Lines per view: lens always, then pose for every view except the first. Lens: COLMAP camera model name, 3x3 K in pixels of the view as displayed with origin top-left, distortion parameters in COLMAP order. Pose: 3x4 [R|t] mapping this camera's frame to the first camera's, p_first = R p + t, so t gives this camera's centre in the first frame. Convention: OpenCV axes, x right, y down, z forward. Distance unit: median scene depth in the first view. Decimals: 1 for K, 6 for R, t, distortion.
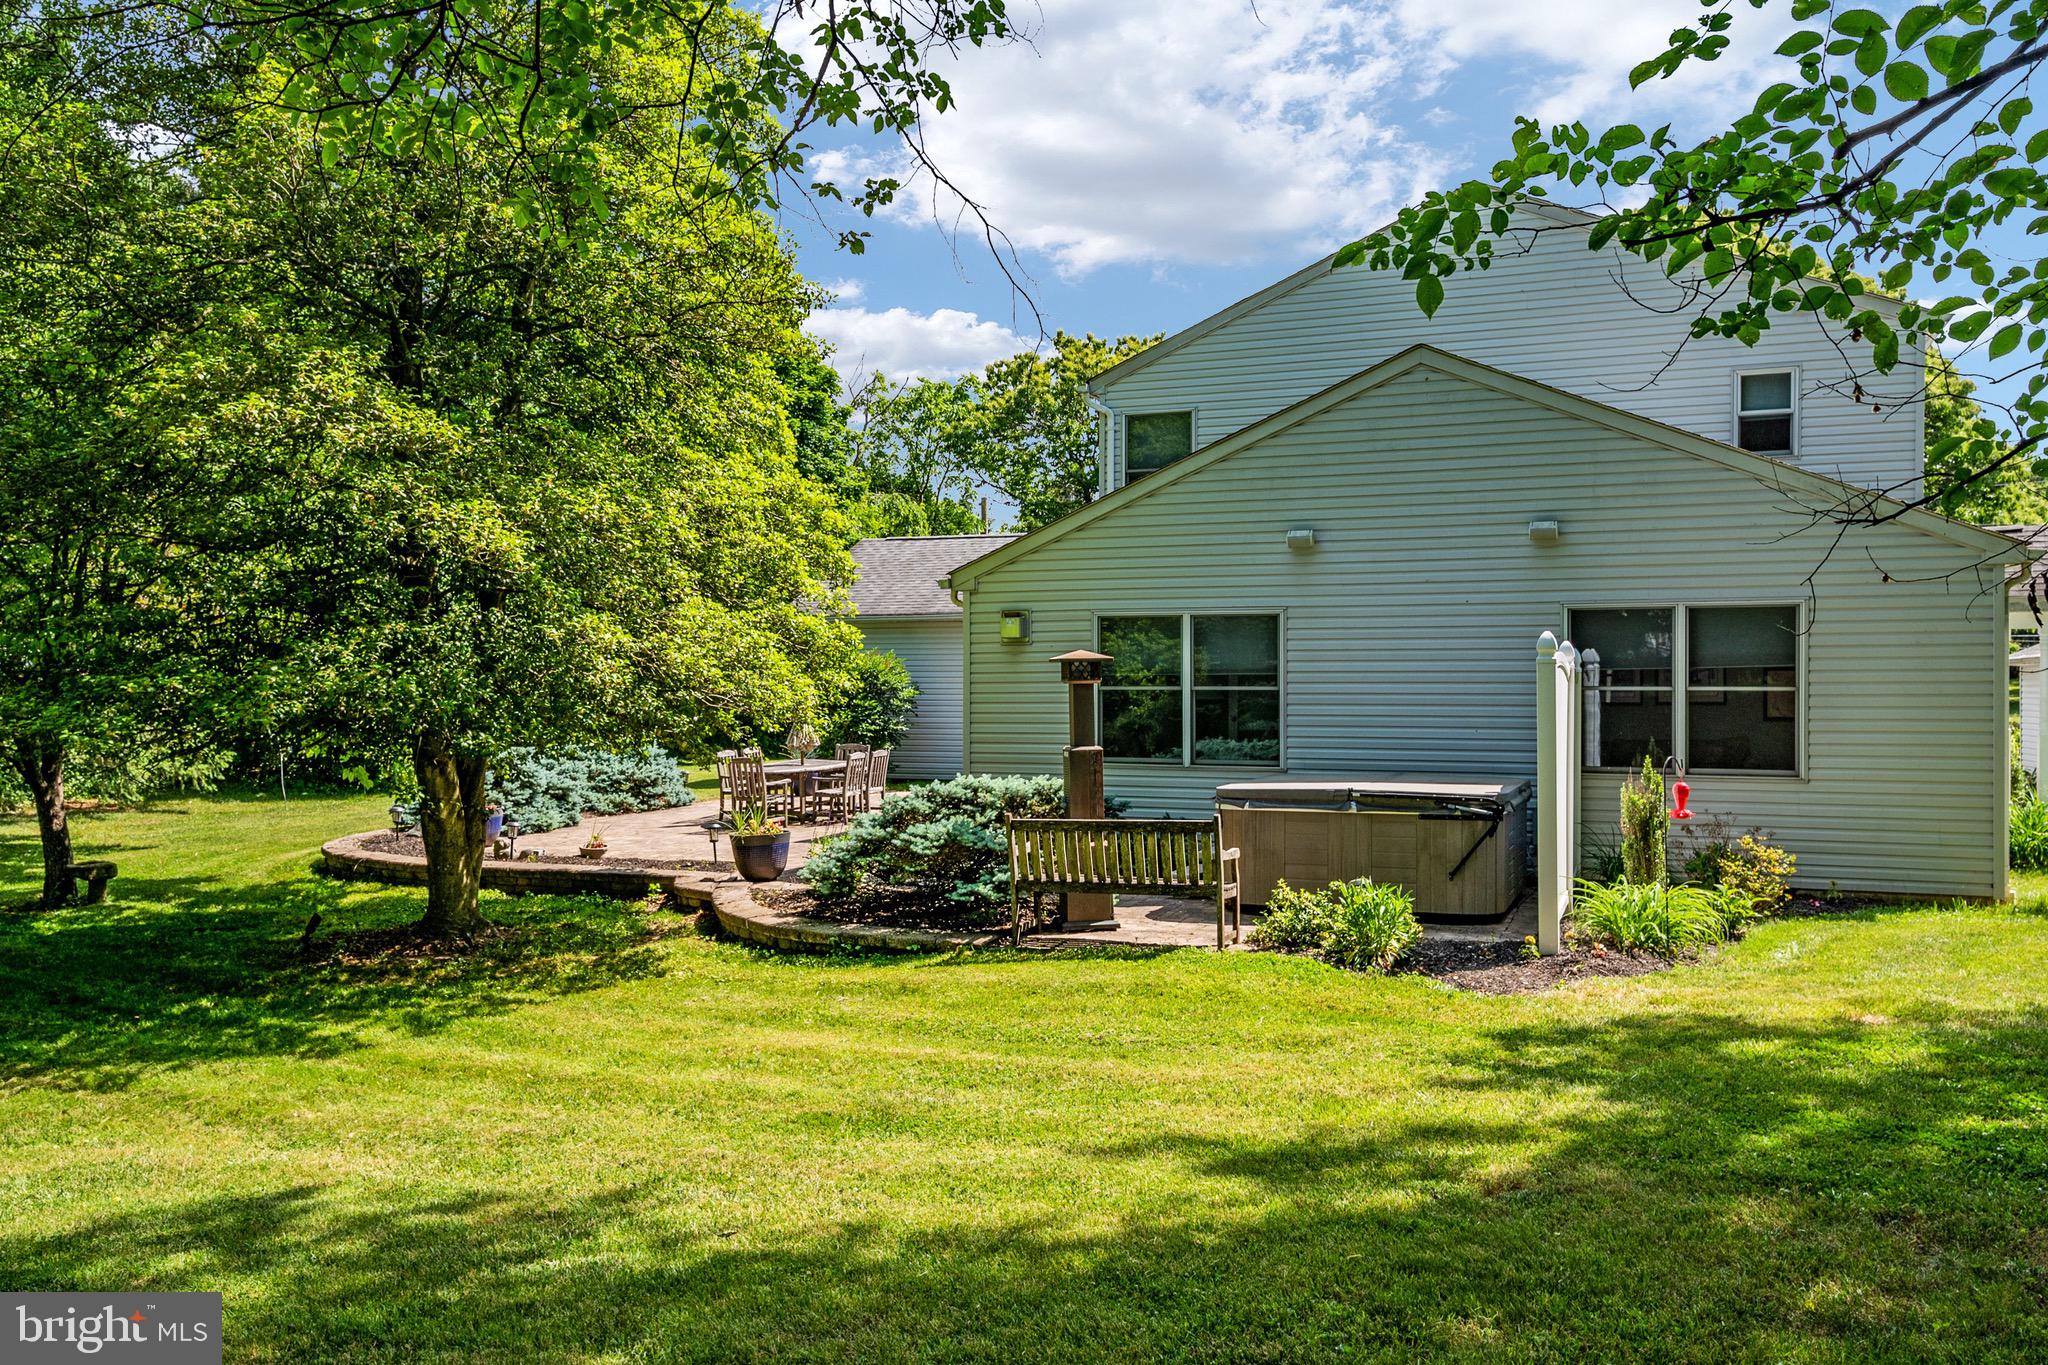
lens RADIAL K [[1647.7, 0, 1024.0], [0, 1647.7, 682.5], [0, 0, 1]] dist [-0.000918, -0.000308]
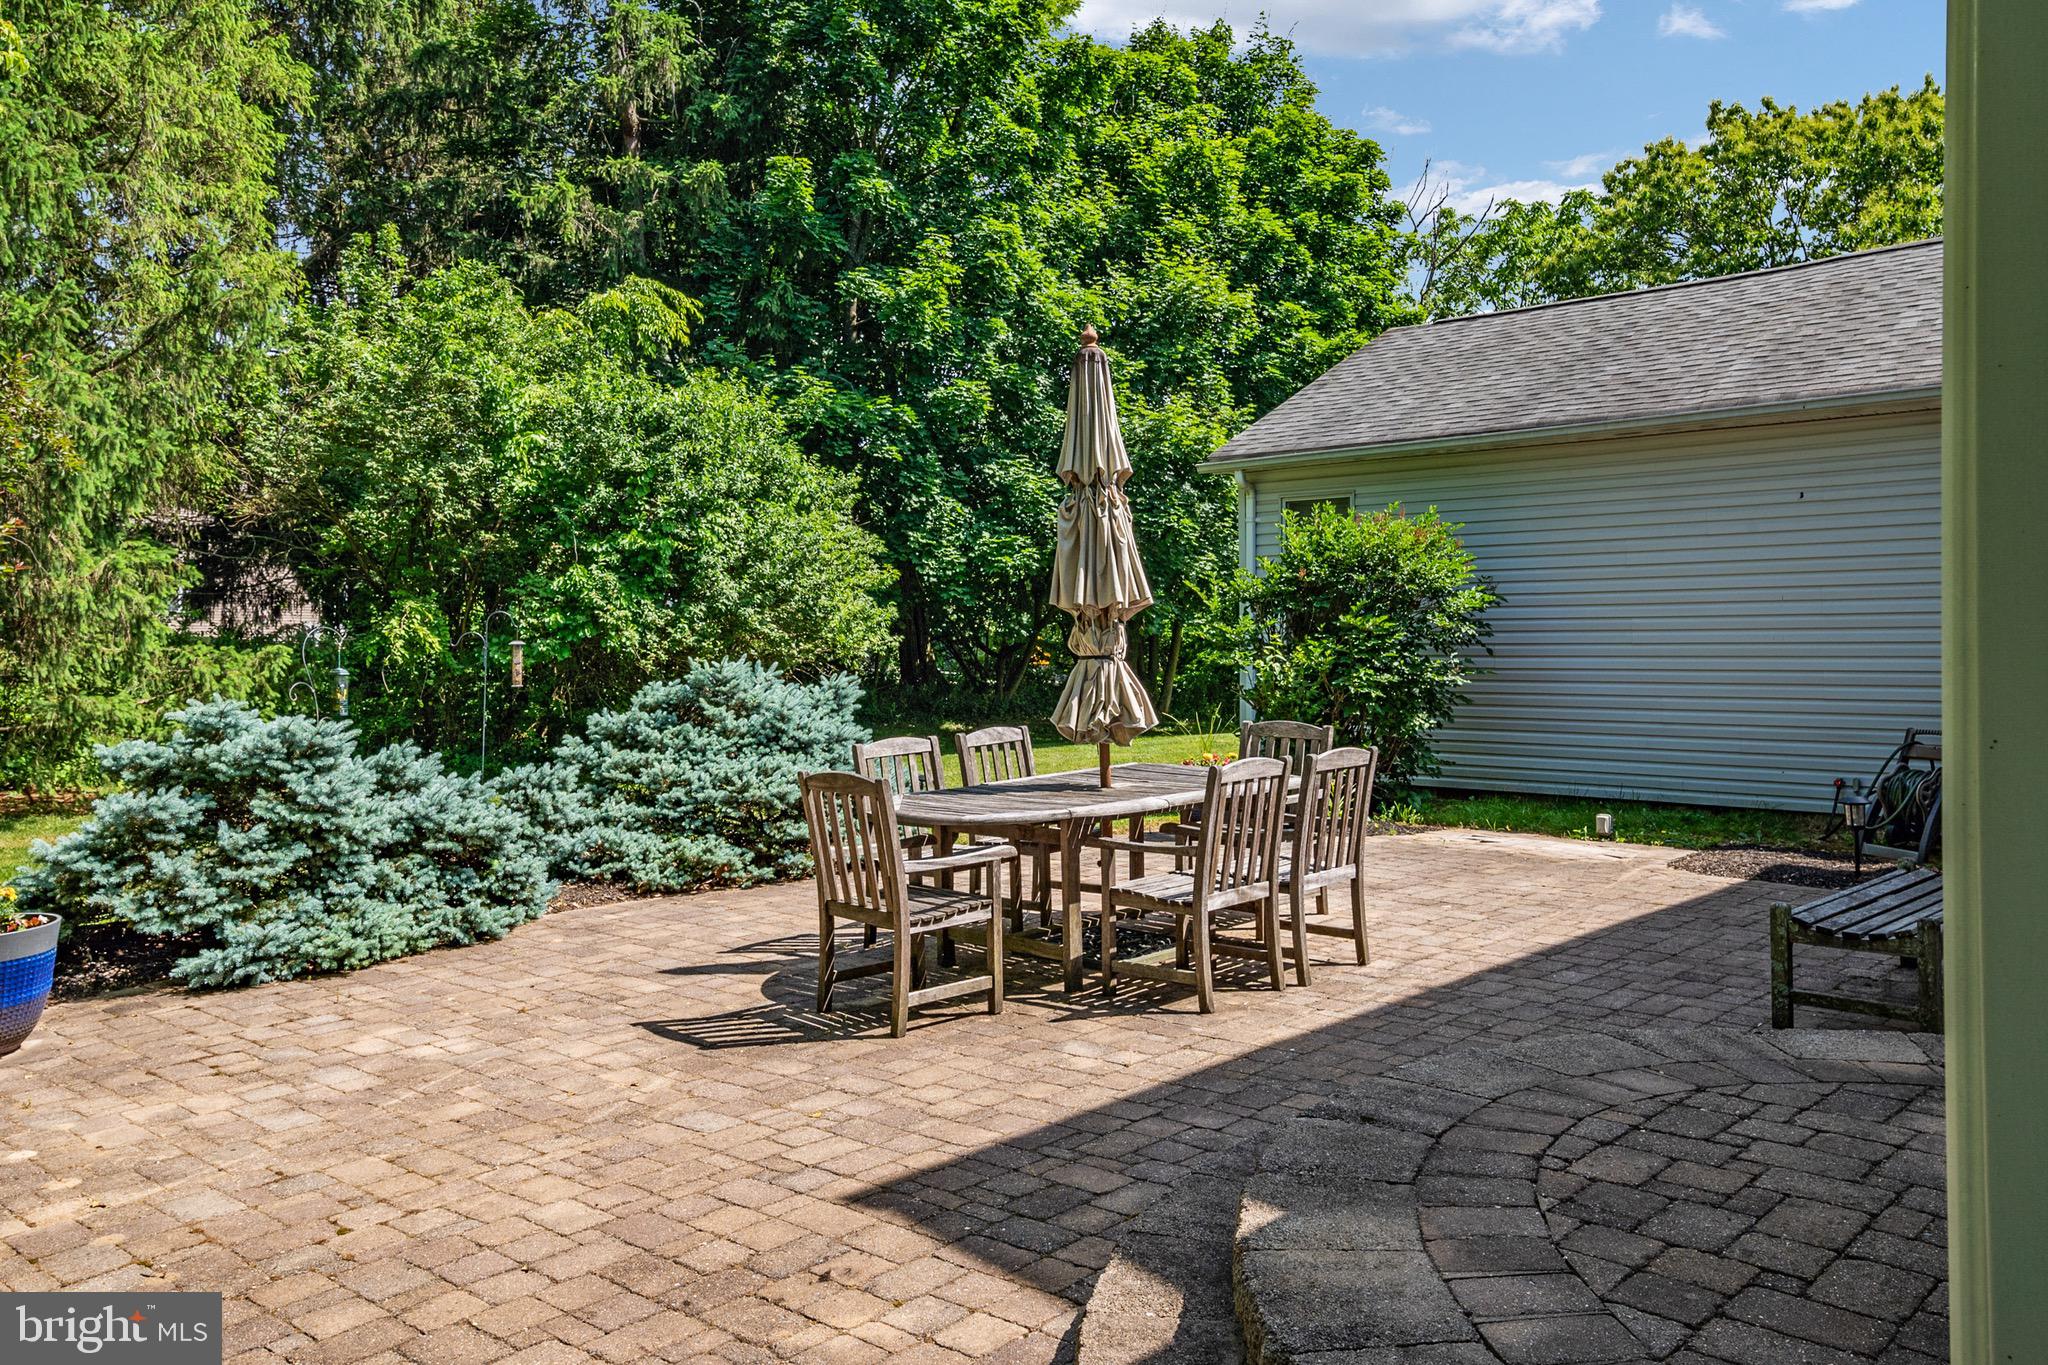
lens RADIAL K [[1611.2, 0, 1024.0], [0, 1611.2, 682.5], [0, 0, 1]] dist [-0.099924, -0.001359]
pose [[0.934317, 0.004066, -0.356420, -0.029557], [0.005096, 0.999680, 0.024763, 0.017543], [0.356406, -0.024953, 0.933998, 0.568523]]
